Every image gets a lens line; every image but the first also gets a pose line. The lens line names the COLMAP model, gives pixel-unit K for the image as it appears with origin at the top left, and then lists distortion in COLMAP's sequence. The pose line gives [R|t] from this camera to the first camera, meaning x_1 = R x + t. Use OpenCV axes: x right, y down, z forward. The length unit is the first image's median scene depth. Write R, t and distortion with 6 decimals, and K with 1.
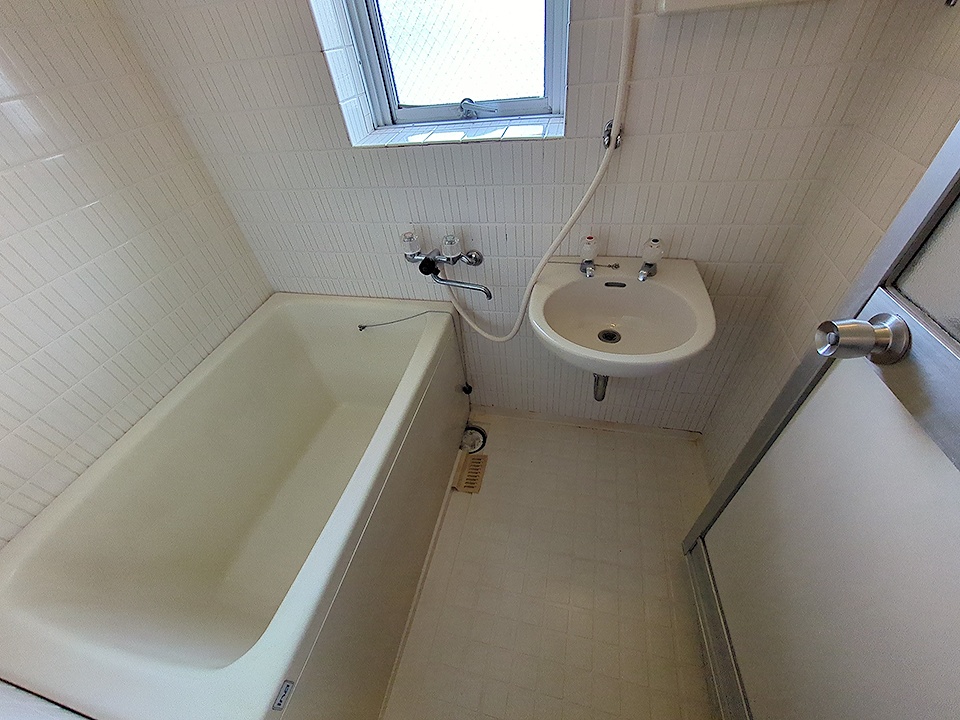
lens RADIAL K [[383.8, 0, 480.0], [0, 383.8, 360.0], [0, 0, 1]] dist [0.015294, 0.000075]
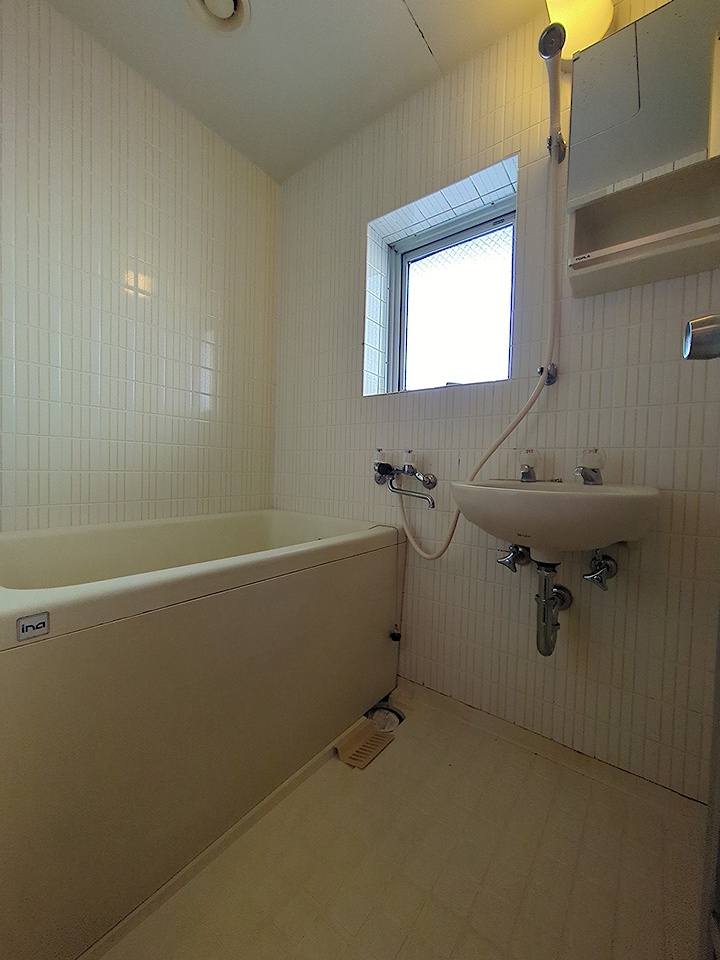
lens RADIAL K [[383.8, 0, 360.0], [0, 383.8, 480.0], [0, 0, 1]] dist [0.015294, 0.000075]
pose [[0.905856, 0.144985, -0.398001, 0.249052], [-0.368407, 0.733379, -0.571343, 0.451081], [0.209049, 0.664180, 0.717749, 0.154923]]
